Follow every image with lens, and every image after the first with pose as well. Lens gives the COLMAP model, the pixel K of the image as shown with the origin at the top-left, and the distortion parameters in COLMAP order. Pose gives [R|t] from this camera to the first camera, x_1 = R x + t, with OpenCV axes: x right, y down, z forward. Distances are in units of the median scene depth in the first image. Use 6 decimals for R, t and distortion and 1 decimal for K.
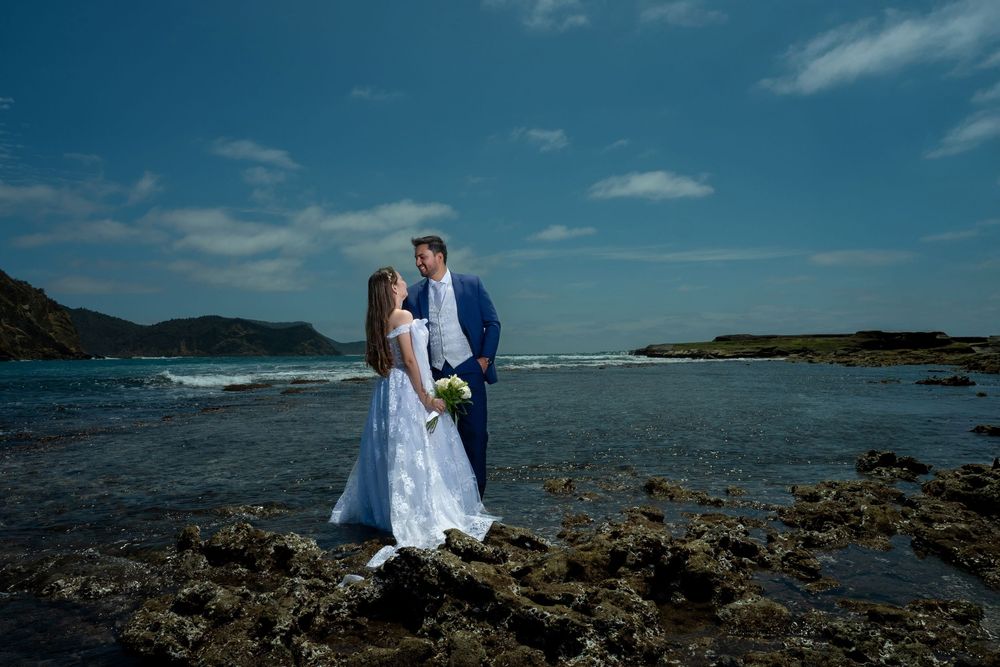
lens RADIAL K [[685.4, 0, 499.7], [0, 685.4, 332.1], [0, 0, 1]] dist [-0.001543, -0.001822]
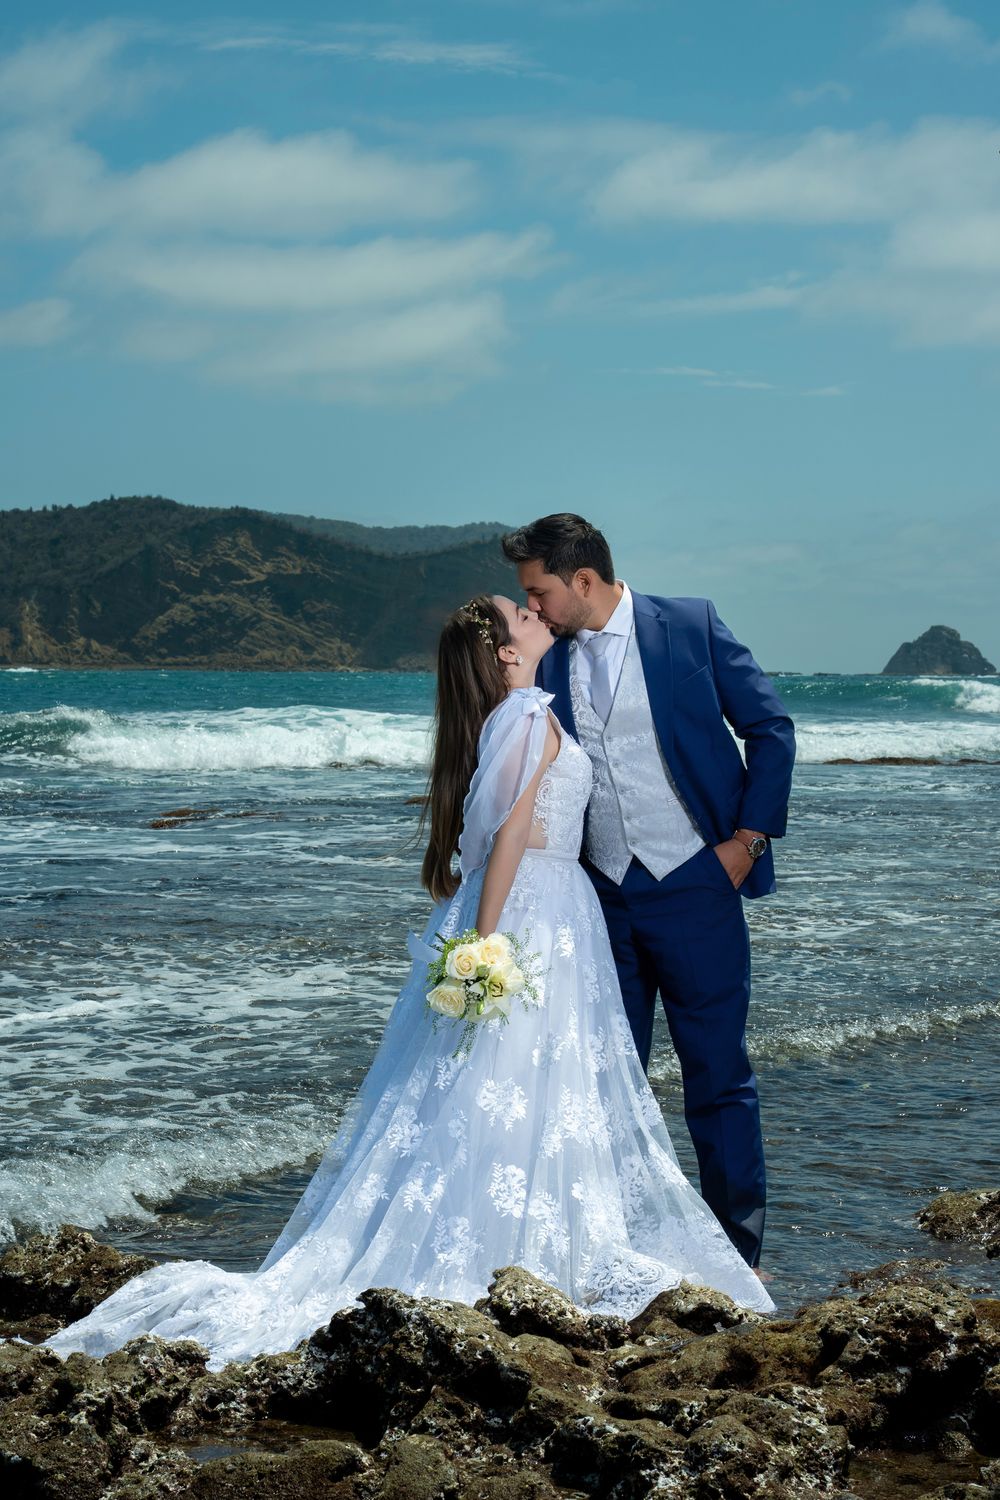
lens RADIAL K [[3045.5, 0, 499.9], [0, 3045.5, 750.2], [0, 0, 1]] dist [-0.010801, 0.000000]
pose [[0.960863, 0.026350, -0.275769, 0.515488], [-0.010159, 0.998148, 0.059979, -0.174116], [0.276839, -0.054830, 0.959351, -0.945236]]
